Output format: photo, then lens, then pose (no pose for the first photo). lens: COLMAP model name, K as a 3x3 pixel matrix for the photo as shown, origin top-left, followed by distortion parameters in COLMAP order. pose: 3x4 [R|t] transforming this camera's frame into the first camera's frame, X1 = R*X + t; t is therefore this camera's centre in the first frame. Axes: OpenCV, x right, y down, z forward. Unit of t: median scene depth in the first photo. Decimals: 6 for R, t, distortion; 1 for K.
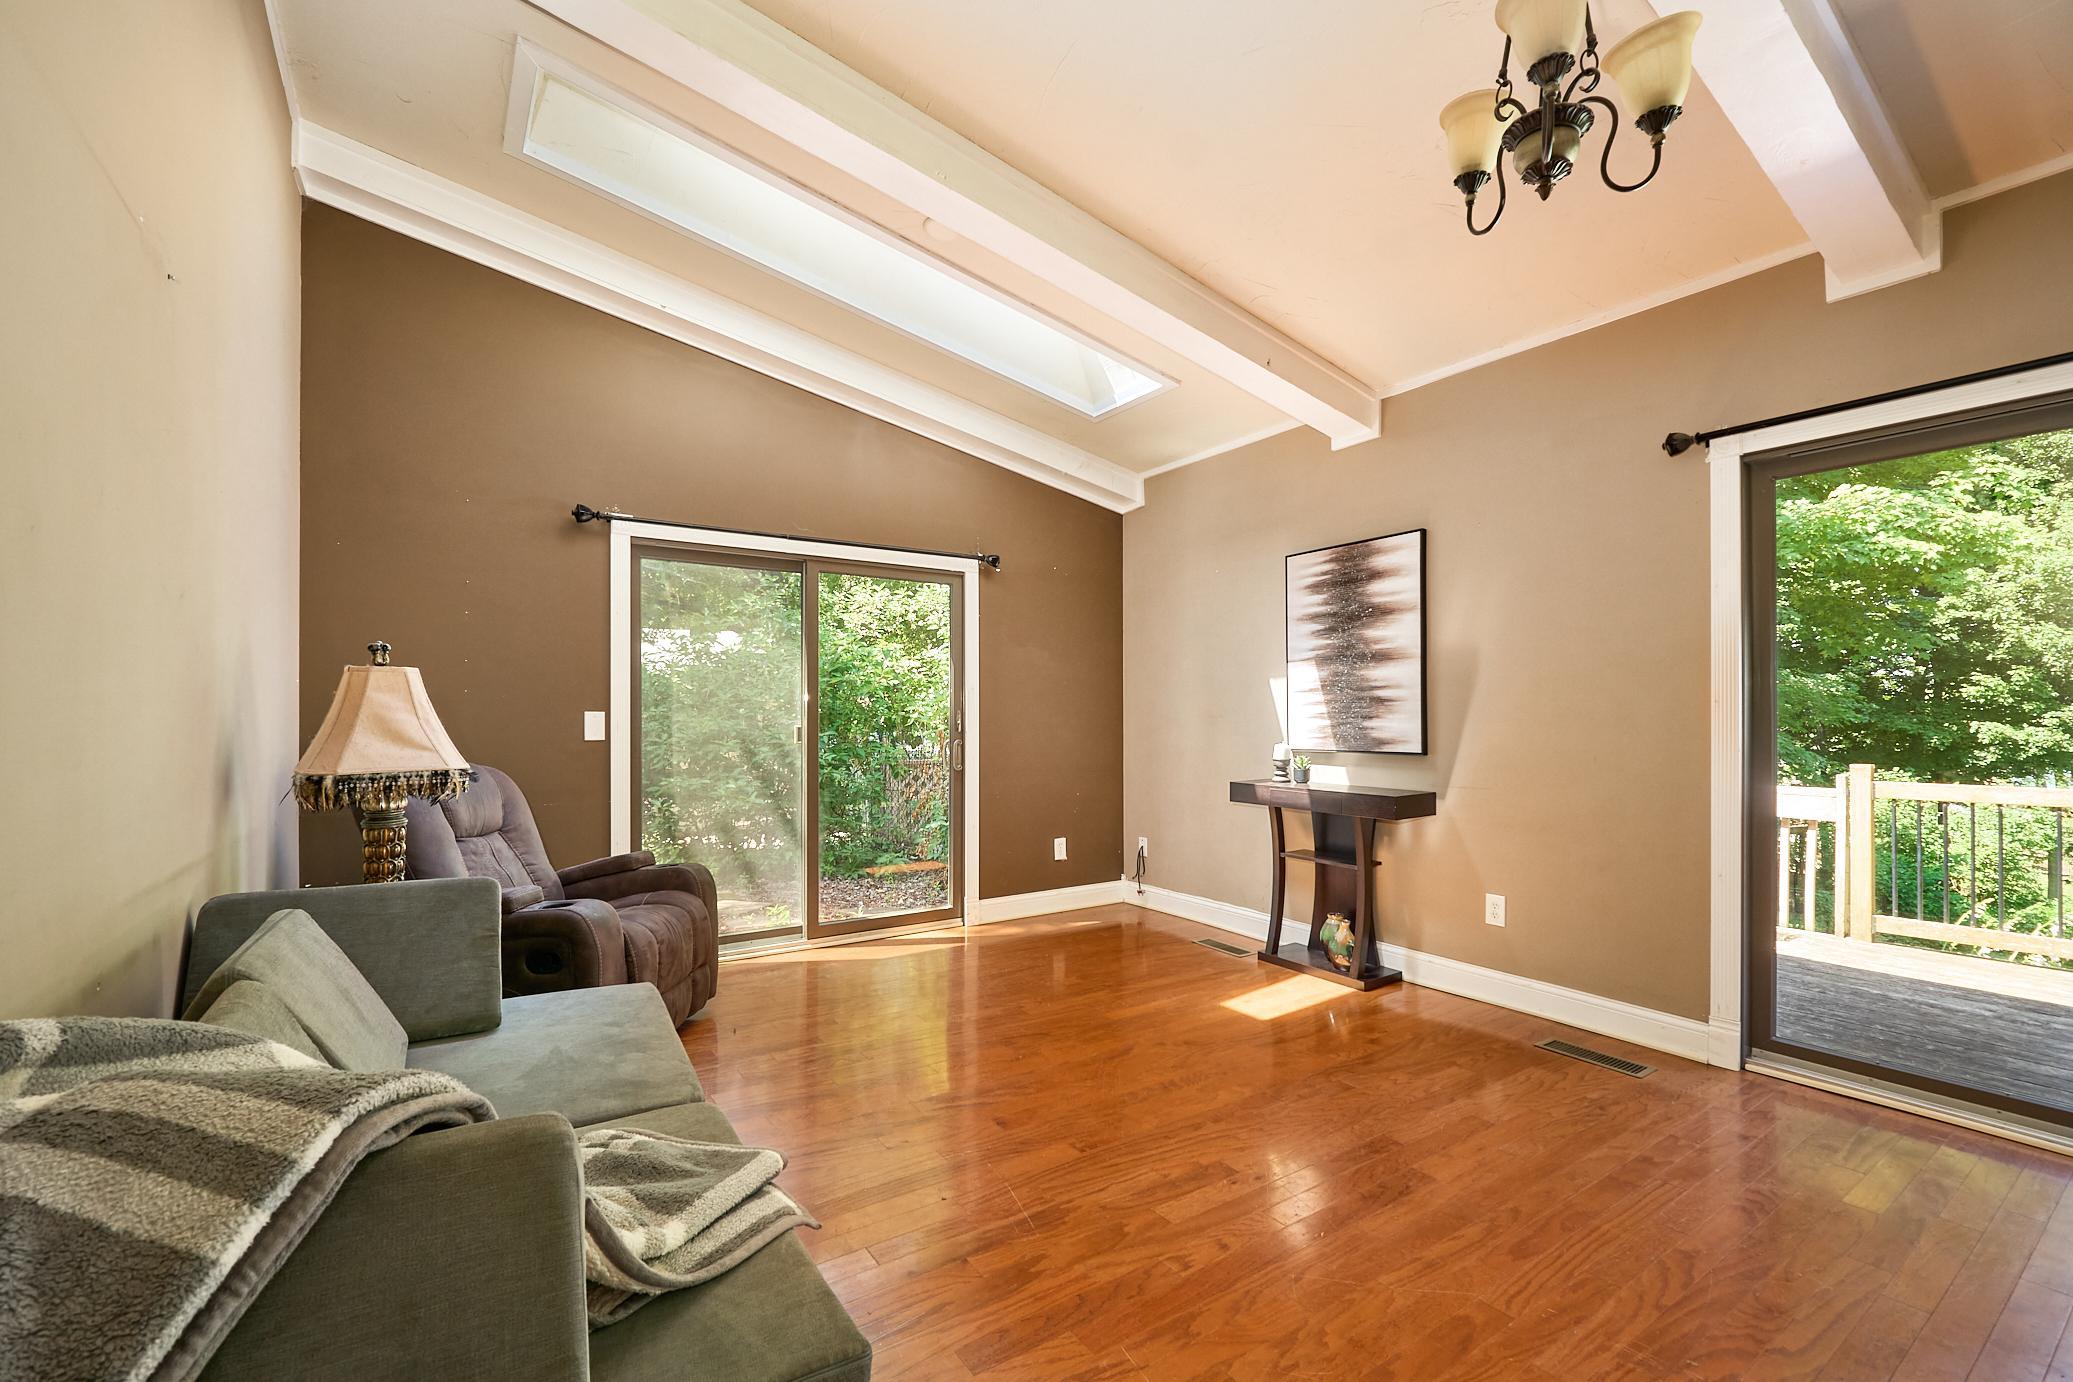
lens RADIAL K [[883.2, 0, 1022.4], [0, 883.2, 710.8], [0, 0, 1]] dist [-0.006403, -0.000152]
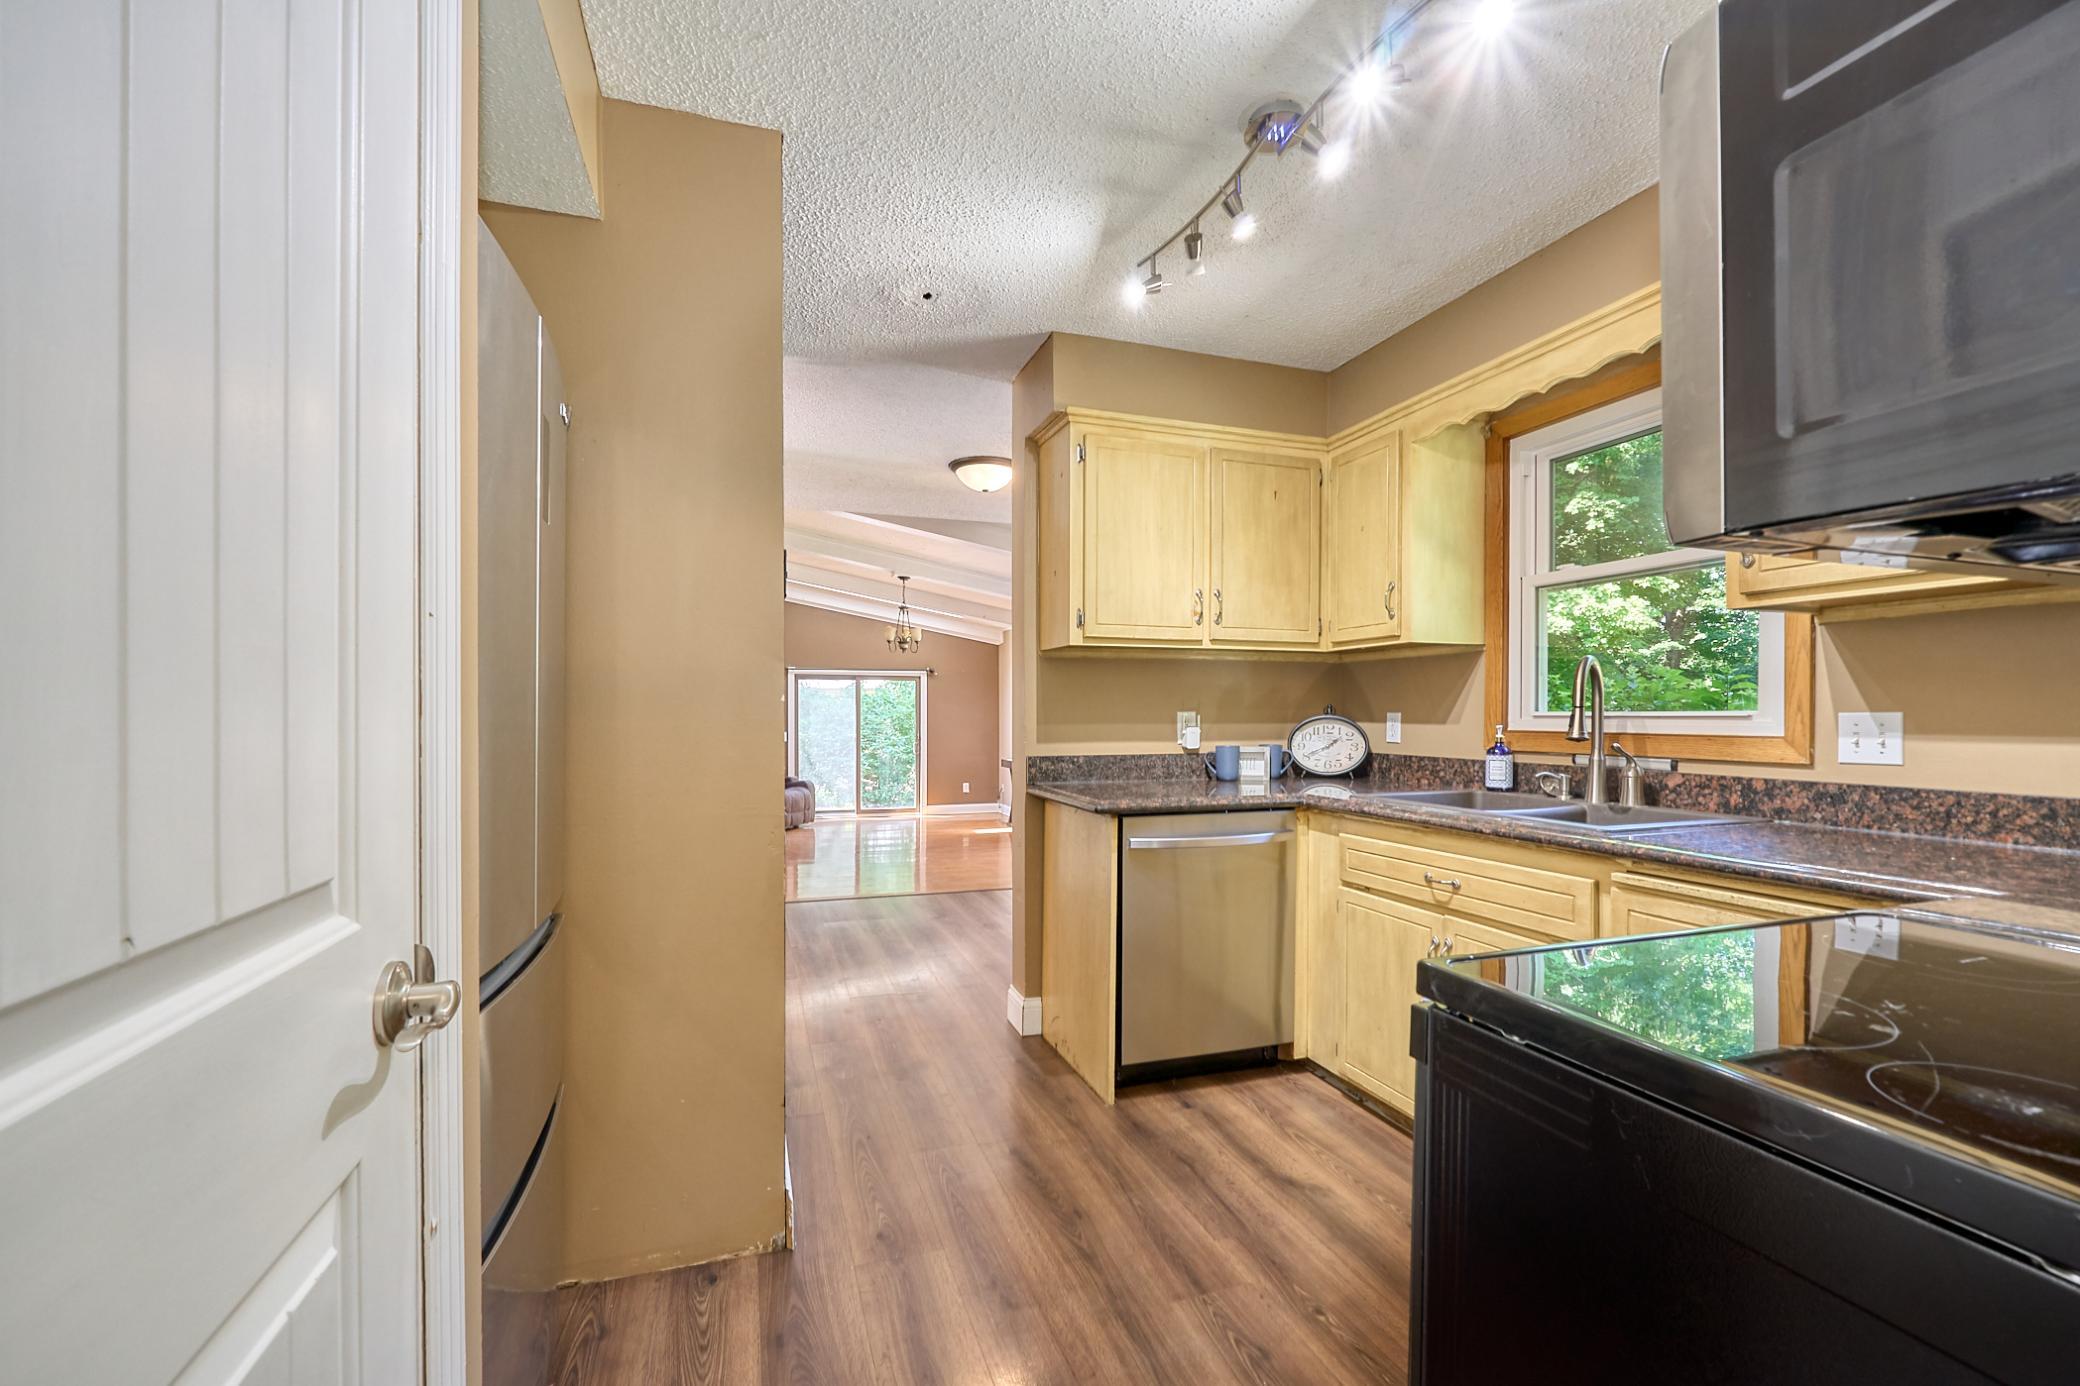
lens RADIAL K [[886.2, 0, 1027.0], [0, 886.2, 714.8], [0, 0, 1]] dist [-0.006403, -0.000152]
pose [[0.964348, 0.004577, -0.264598, 1.109429], [-0.002223, 0.999955, 0.009195, -0.085838], [0.264628, -0.008279, 0.964315, -1.687436]]
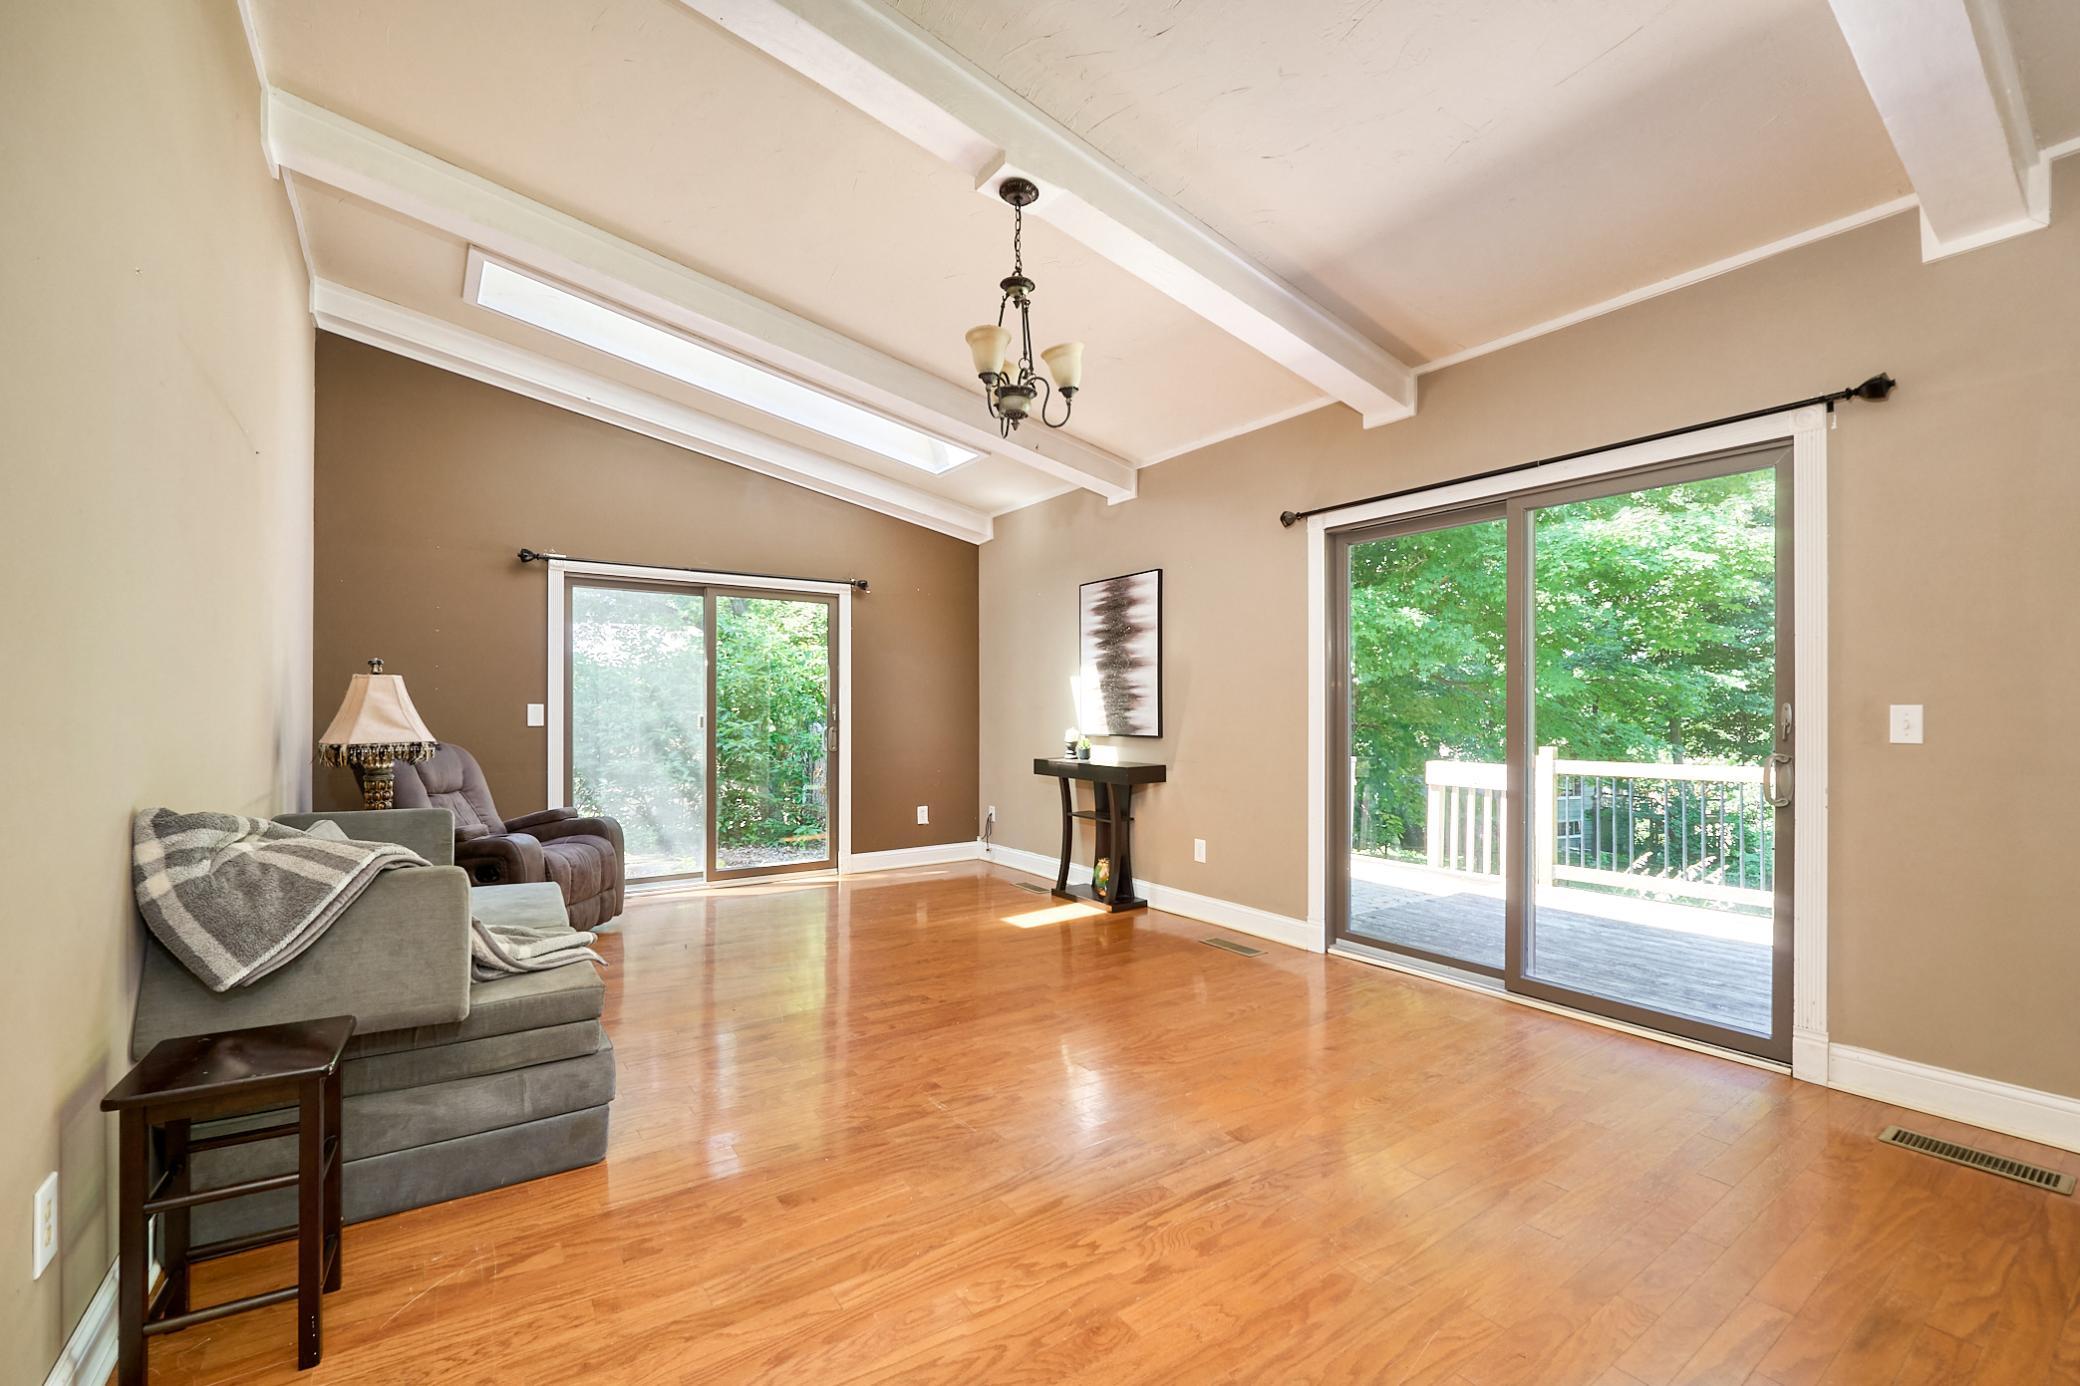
lens RADIAL K [[886.2, 0, 1031.5], [0, 886.2, 704.1], [0, 0, 1]] dist [-0.006403, -0.000152]
pose [[0.999788, 0.001434, 0.020529, 0.225173], [-0.001441, 0.999999, 0.000320, -0.000778], [-0.020529, -0.000350, 0.999789, -0.332884]]
